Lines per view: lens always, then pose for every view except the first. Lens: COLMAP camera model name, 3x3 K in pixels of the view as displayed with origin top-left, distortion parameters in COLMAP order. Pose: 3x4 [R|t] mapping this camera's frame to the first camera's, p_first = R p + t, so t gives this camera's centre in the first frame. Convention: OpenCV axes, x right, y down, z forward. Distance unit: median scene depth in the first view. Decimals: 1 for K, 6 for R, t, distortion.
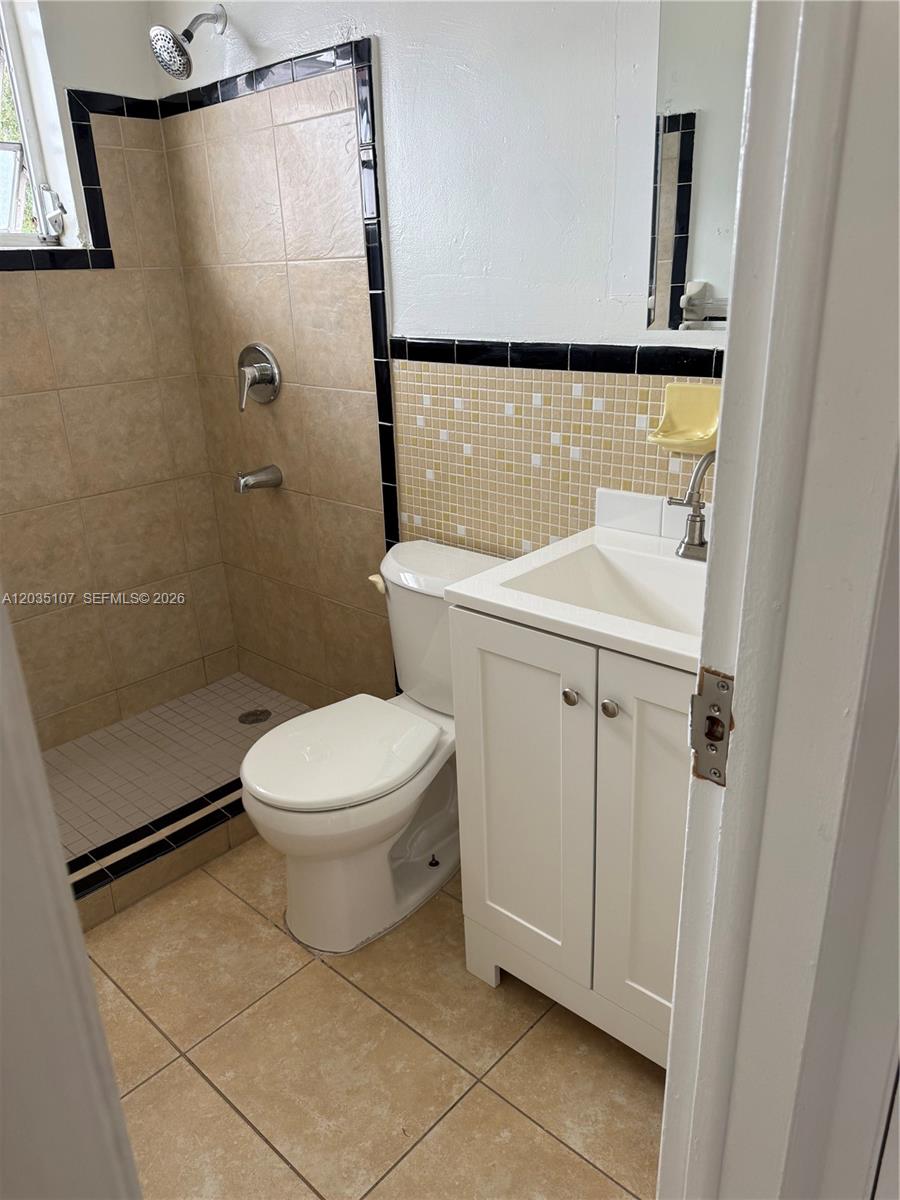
lens RADIAL K [[856.9, 0, 450.8], [0, 856.9, 618.2], [0, 0, 1]] dist [0.051405, -0.055511]
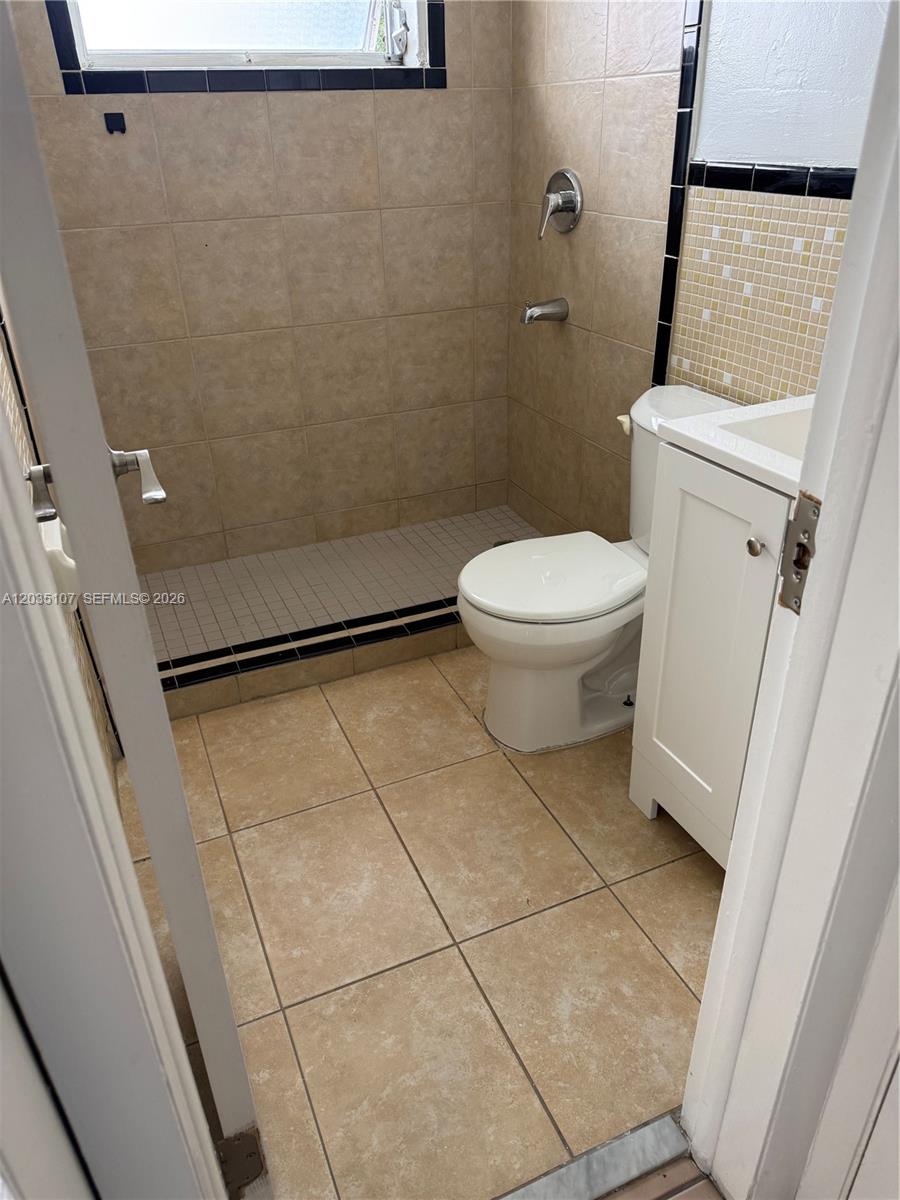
lens RADIAL K [[845.4, 0, 440.5], [0, 845.4, 604.4], [0, 0, 1]] dist [0.131549, -0.197511]
pose [[0.914914, 0.203174, -0.348789, 0.105495], [-0.152163, 0.973940, 0.168191, 0.029605], [0.373871, -0.100808, 0.921986, -0.025677]]
